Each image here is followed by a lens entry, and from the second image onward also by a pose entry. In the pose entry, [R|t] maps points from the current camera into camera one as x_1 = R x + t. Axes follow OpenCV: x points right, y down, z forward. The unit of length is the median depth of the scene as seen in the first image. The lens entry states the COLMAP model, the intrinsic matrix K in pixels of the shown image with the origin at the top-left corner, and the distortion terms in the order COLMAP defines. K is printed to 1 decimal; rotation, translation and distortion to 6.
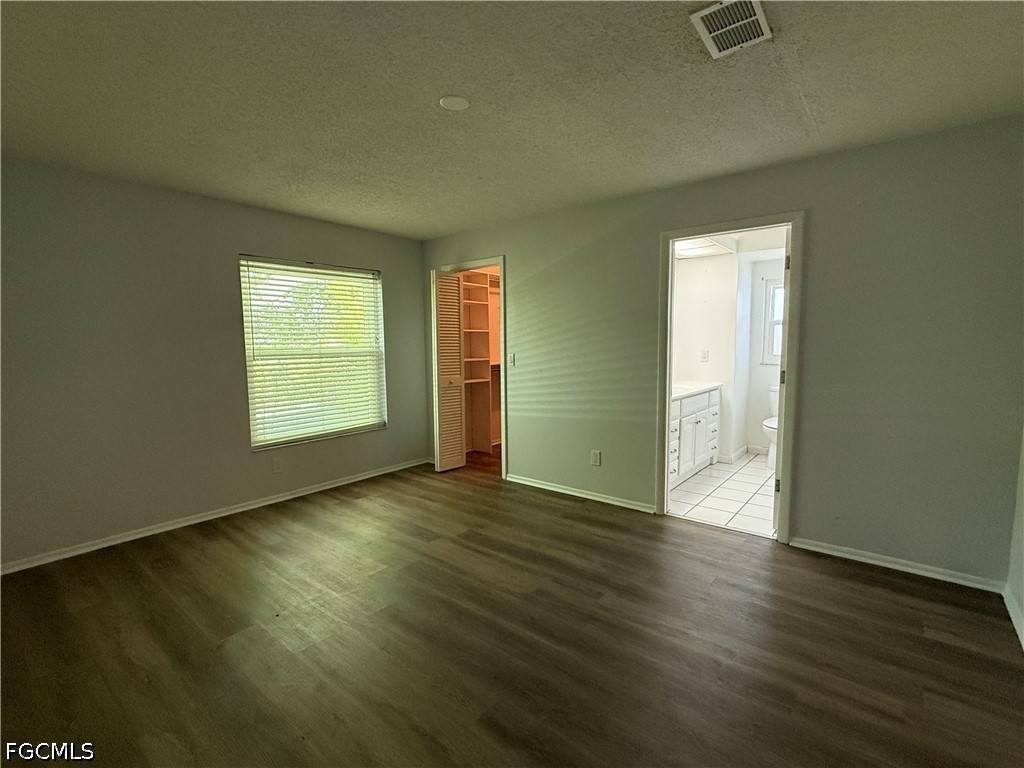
lens RADIAL K [[480.0, 0, 513.6], [0, 480.0, 385.7], [0, 0, 1]] dist [0.016475, 0.000955]
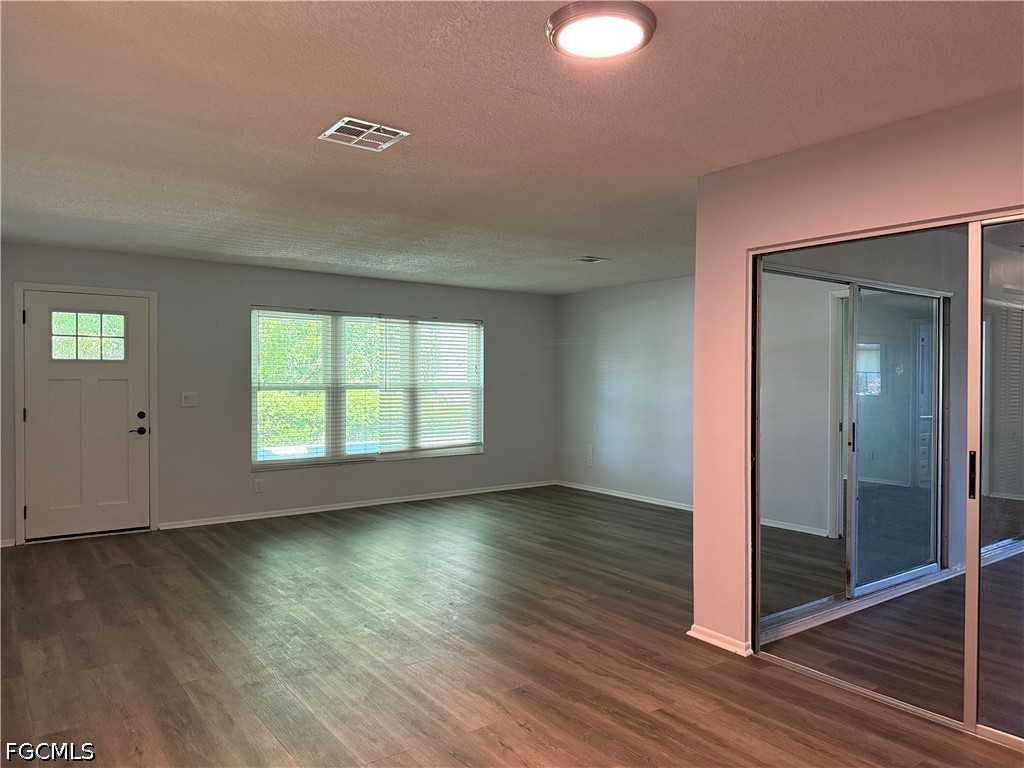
lens RADIAL K [[729.2, 0, 512.3], [0, 729.2, 388.0], [0, 0, 1]] dist [0.043888, -0.034017]
pose [[0.972674, 0.011588, -0.231886, 0.250436], [-0.029062, 0.996975, -0.072082, 0.065206], [0.230349, 0.076852, 0.970069, -0.840857]]
